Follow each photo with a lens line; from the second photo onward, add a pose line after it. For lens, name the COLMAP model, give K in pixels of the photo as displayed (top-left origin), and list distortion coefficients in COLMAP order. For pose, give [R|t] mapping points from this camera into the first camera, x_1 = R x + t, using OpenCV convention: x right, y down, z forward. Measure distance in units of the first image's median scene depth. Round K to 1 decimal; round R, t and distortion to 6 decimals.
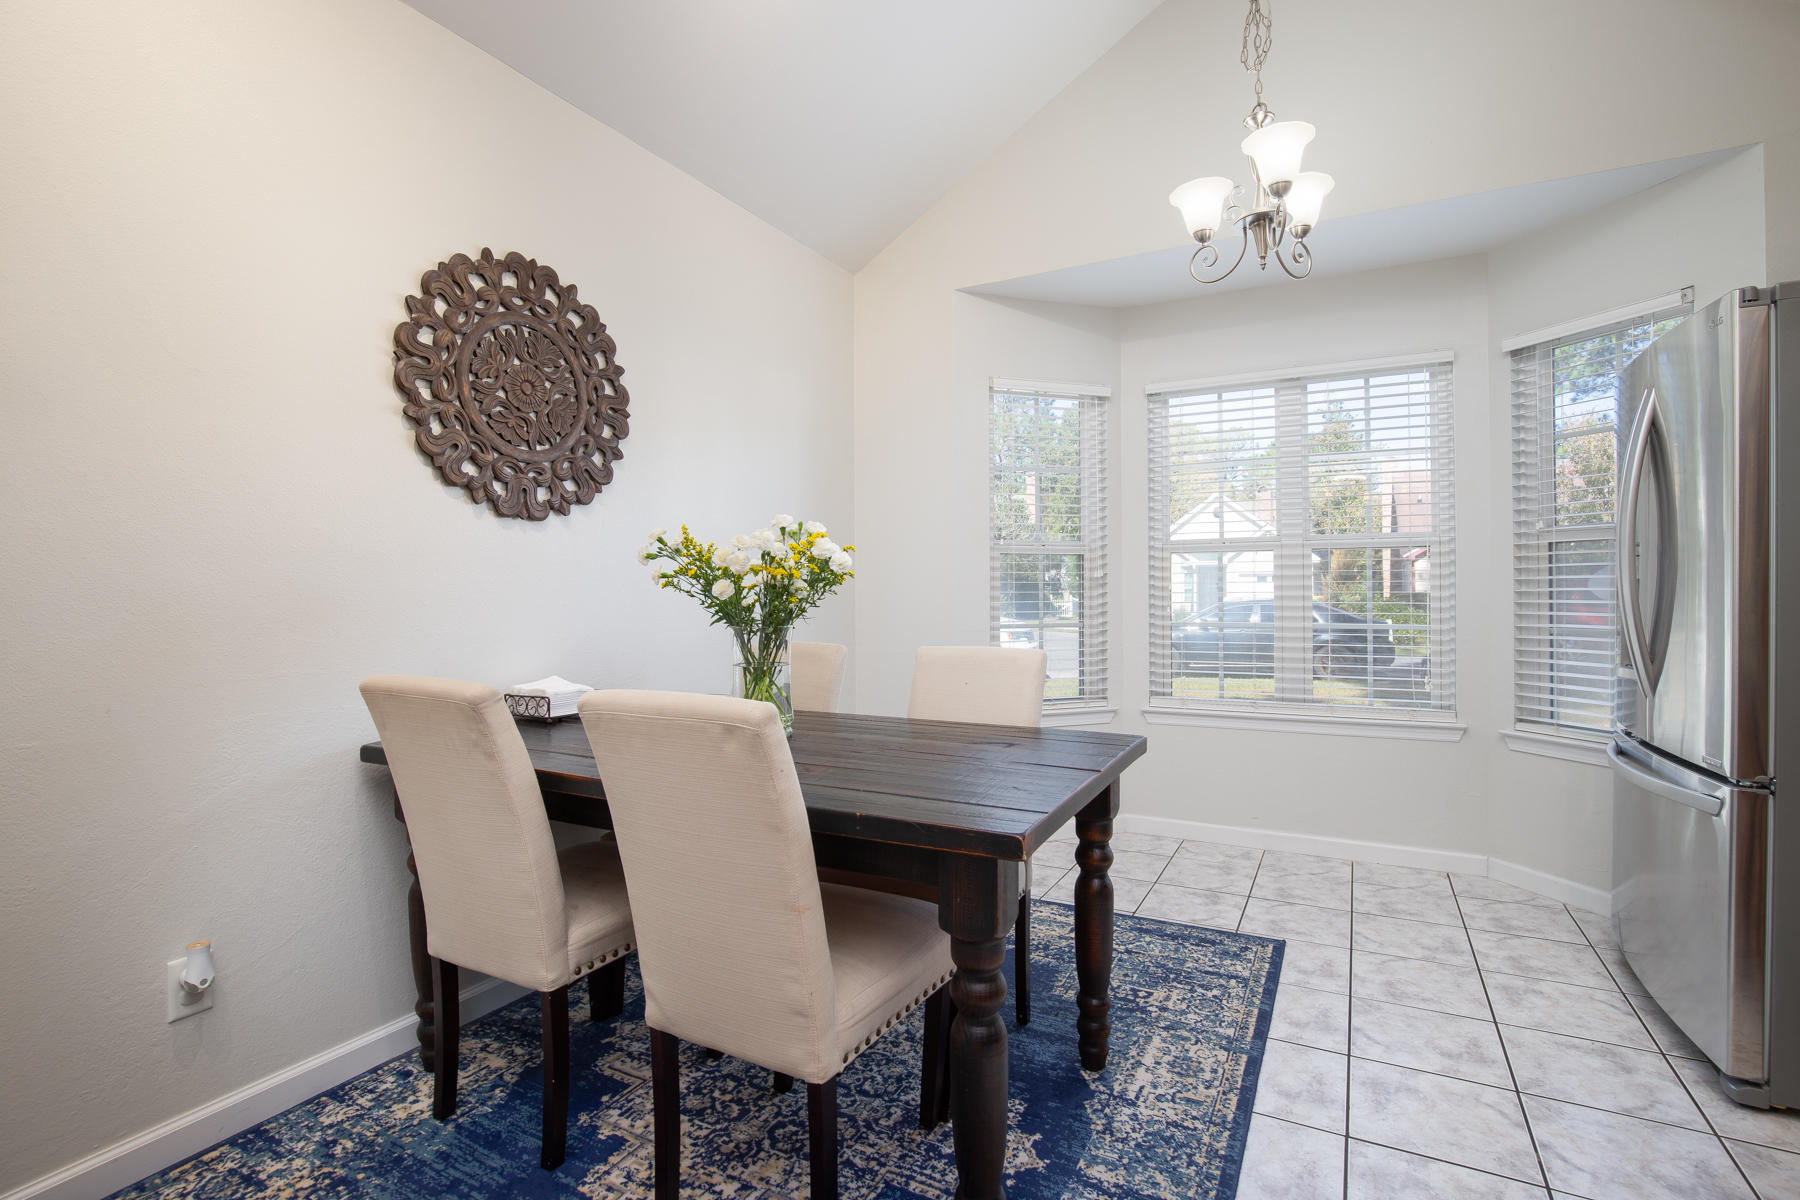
lens RADIAL K [[850.4, 0, 907.0], [0, 850.4, 593.2], [0, 0, 1]] dist [-0.034476, 0.006191]
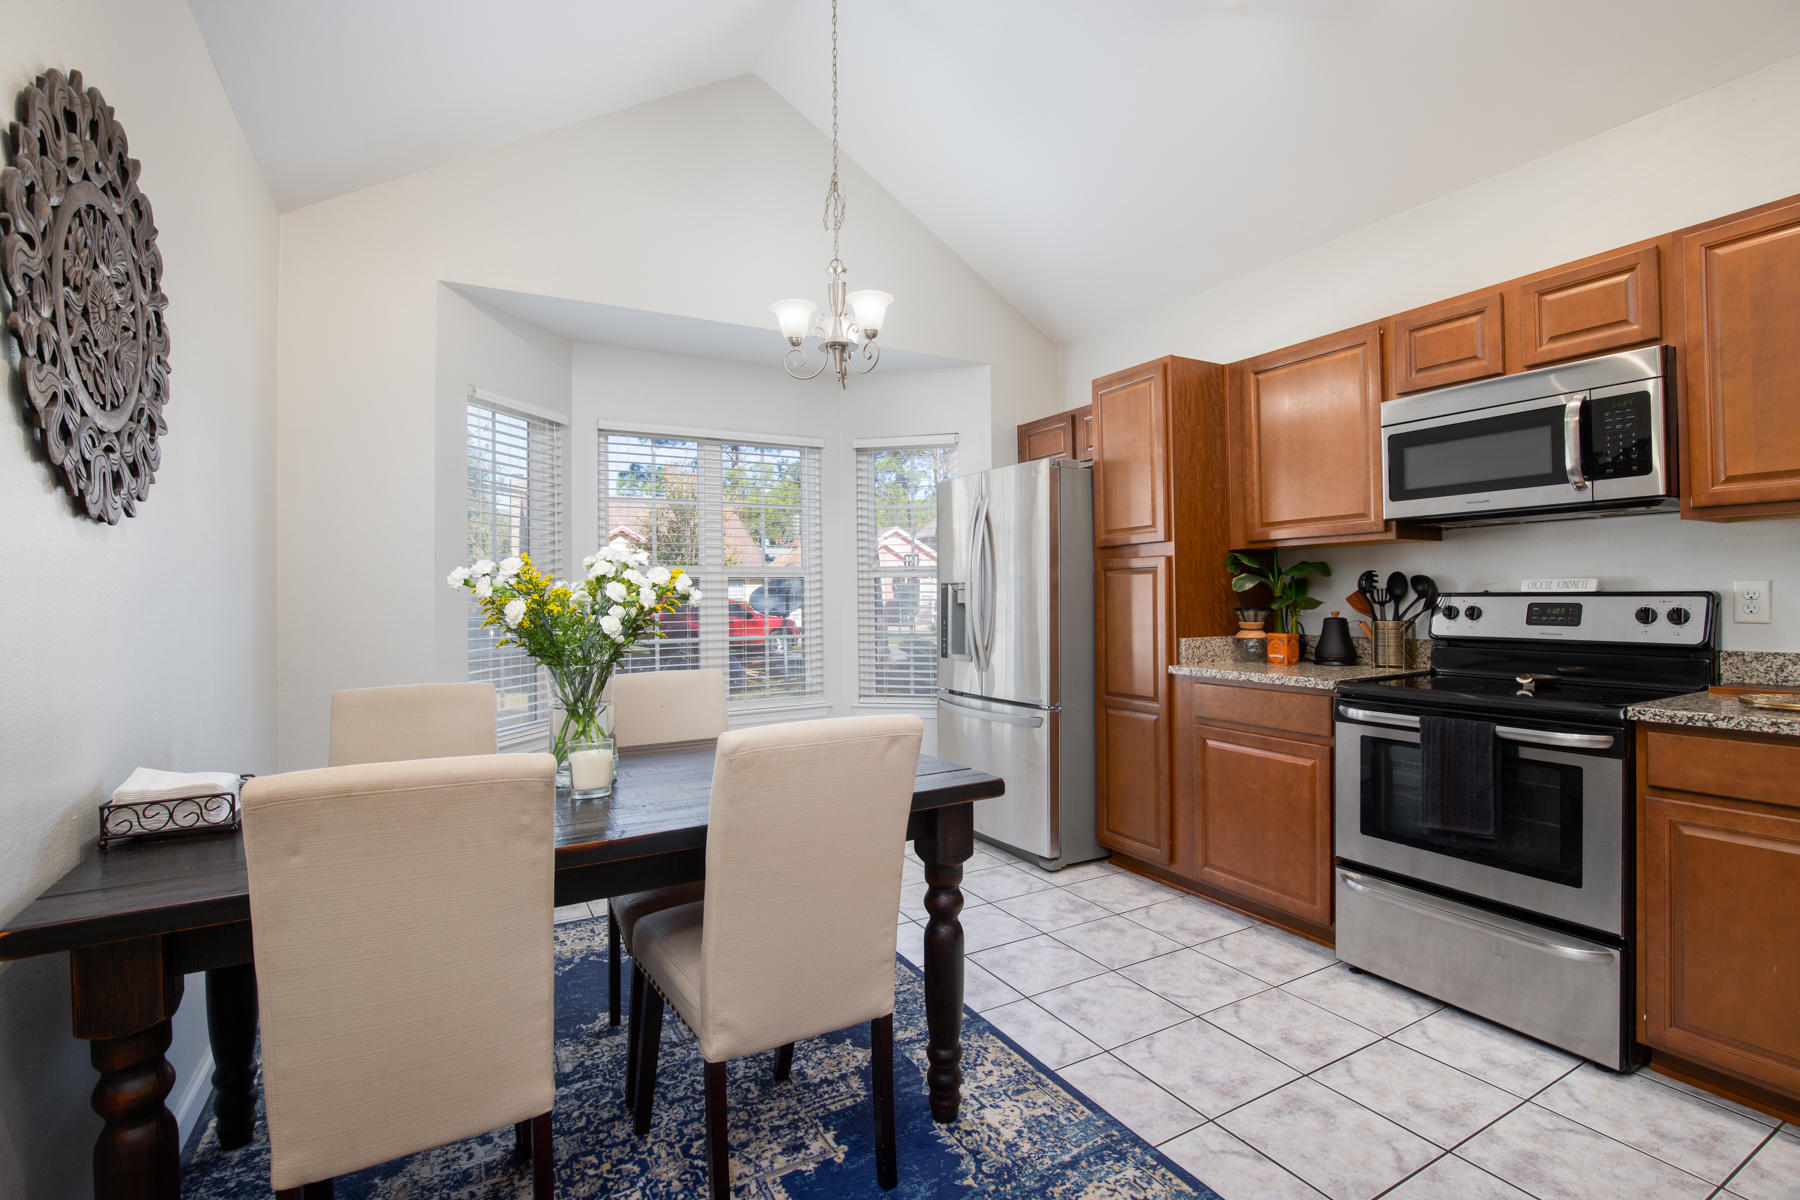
lens RADIAL K [[850.4, 0, 938.9], [0, 850.4, 589.3], [0, 0, 1]] dist [-0.034476, 0.006191]
pose [[0.502241, 0.002172, 0.864725, -0.693757], [0.012295, 0.999878, -0.009653, -0.028081], [-0.864640, 0.015480, 0.502153, 0.163681]]
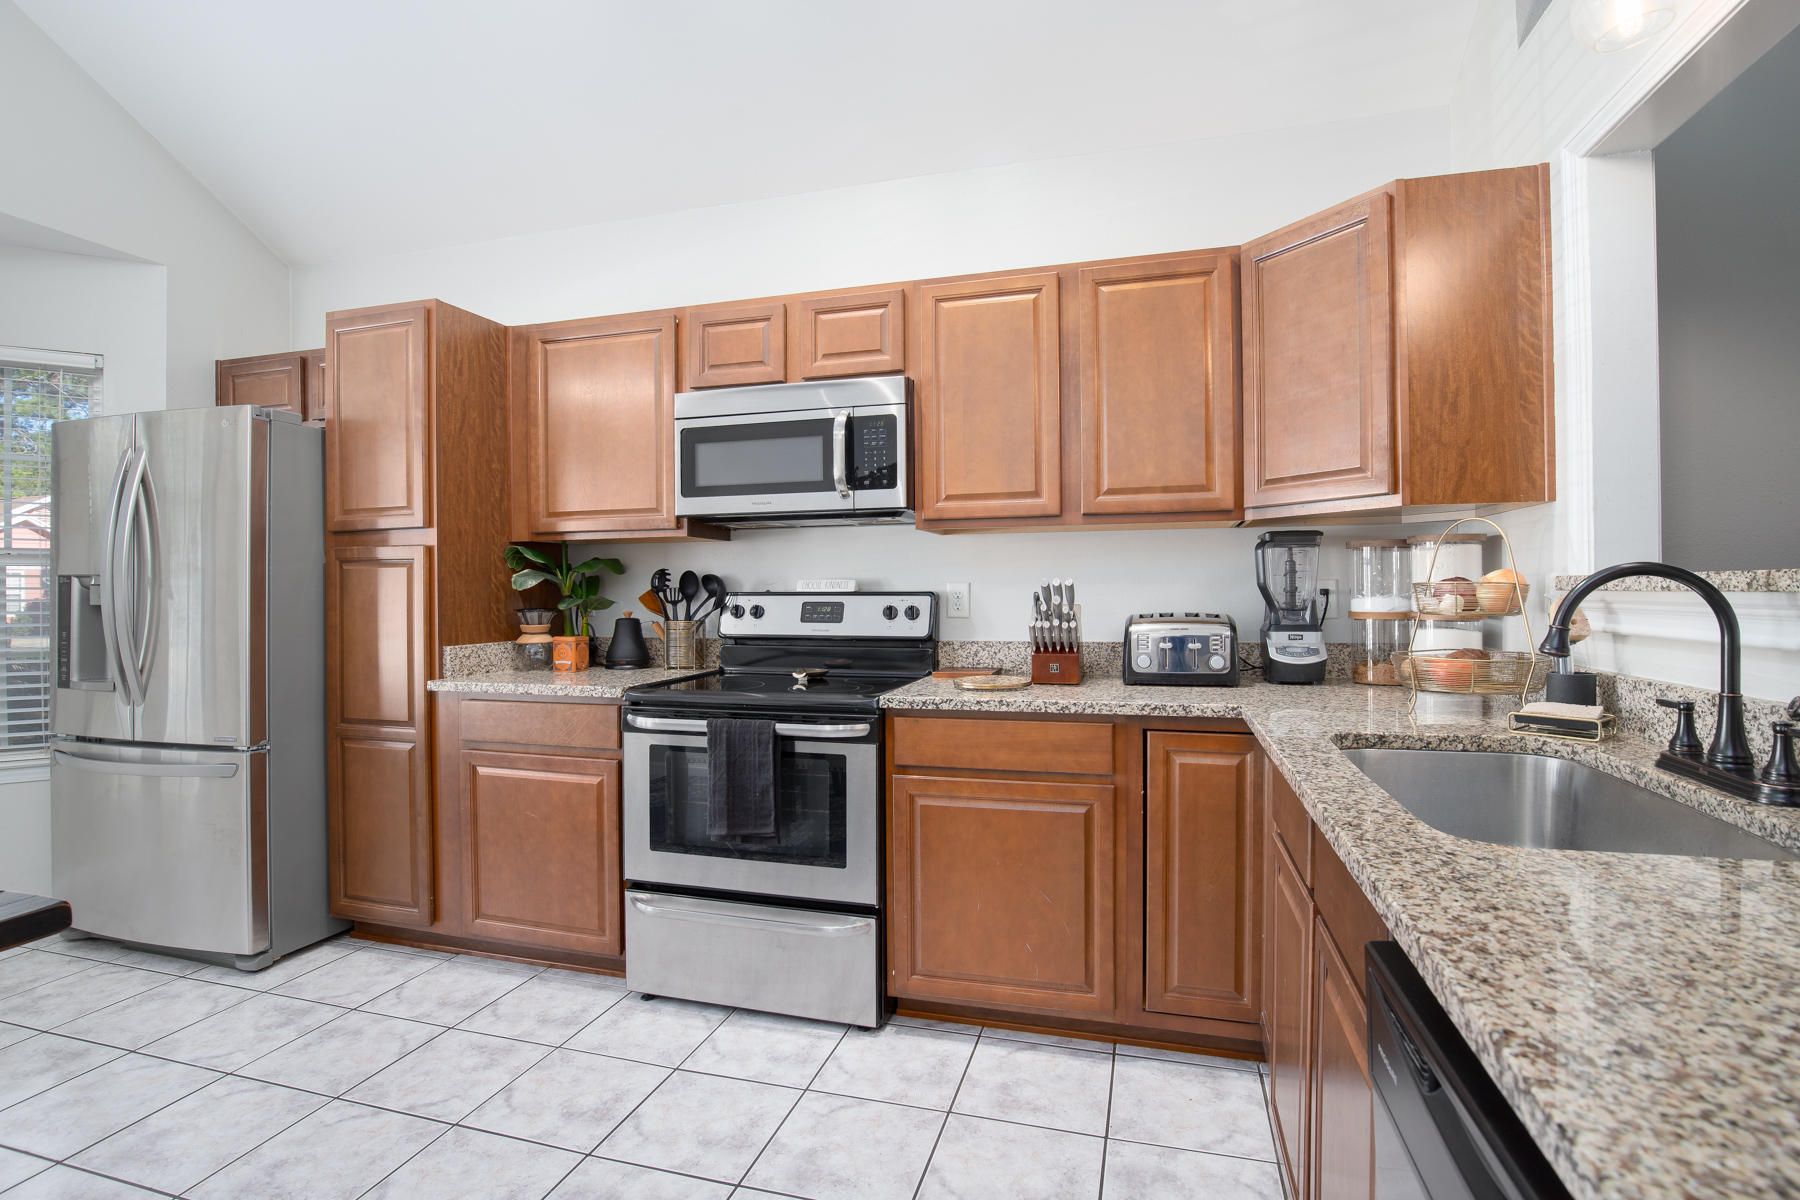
lens RADIAL K [[836.6, 0, 935.4], [0, 836.6, 592.9], [0, 0, 1]] dist [-0.026059, 0.000138]
pose [[-0.245337, -0.001181, 0.969437, -0.524028], [0.009038, 0.999953, 0.003506, -0.026301], [-0.969396, 0.009622, -0.245315, 0.152769]]
